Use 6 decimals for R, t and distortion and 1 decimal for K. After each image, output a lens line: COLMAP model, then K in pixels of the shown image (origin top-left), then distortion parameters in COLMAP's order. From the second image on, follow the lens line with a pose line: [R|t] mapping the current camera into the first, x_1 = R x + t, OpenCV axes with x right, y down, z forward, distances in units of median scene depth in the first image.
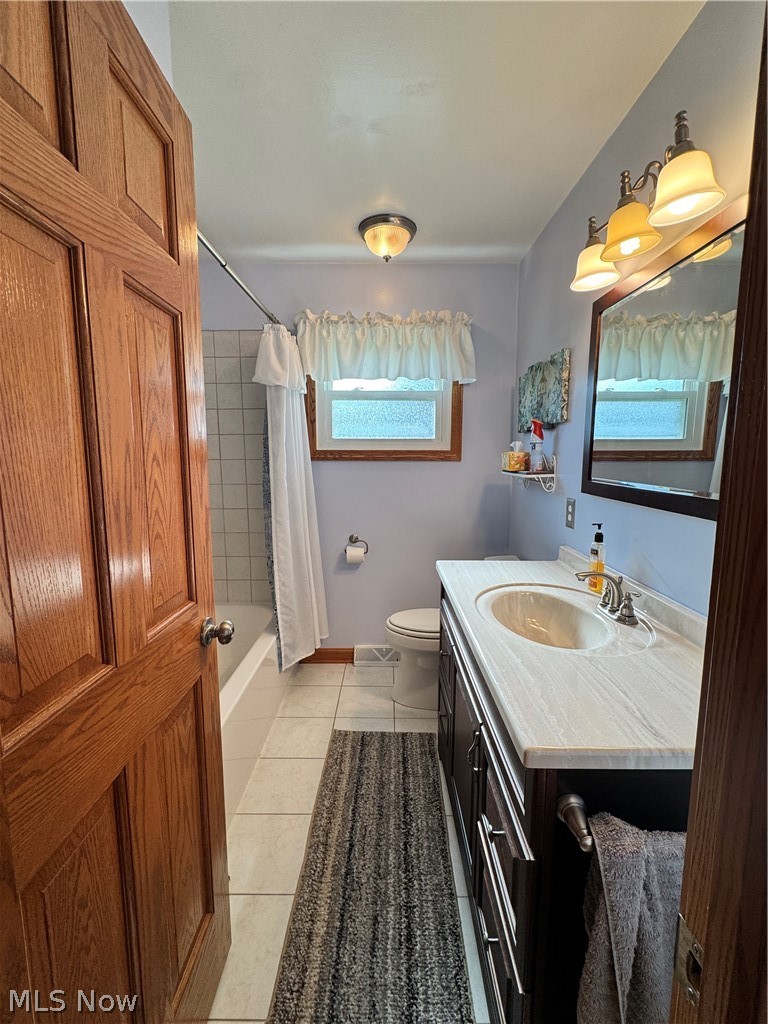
lens RADIAL K [[444.1, 0, 382.4], [0, 444.1, 511.4], [0, 0, 1]] dist [-0.000113, -0.000015]
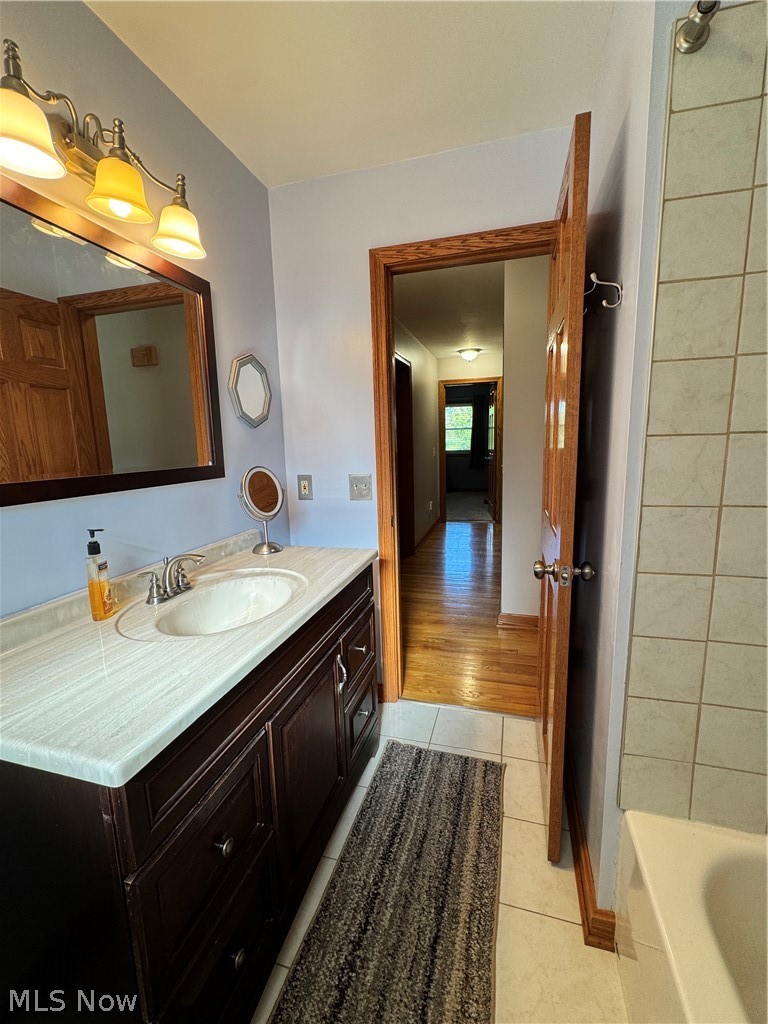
lens RADIAL K [[444.1, 0, 382.4], [0, 444.1, 511.3], [0, 0, 1]] dist [-0.000113, -0.000015]
pose [[-0.962398, -0.020637, 0.270857, -0.195860], [0.059493, 0.956889, 0.284294, -0.200588], [-0.265048, 0.289718, -0.919681, 1.677763]]
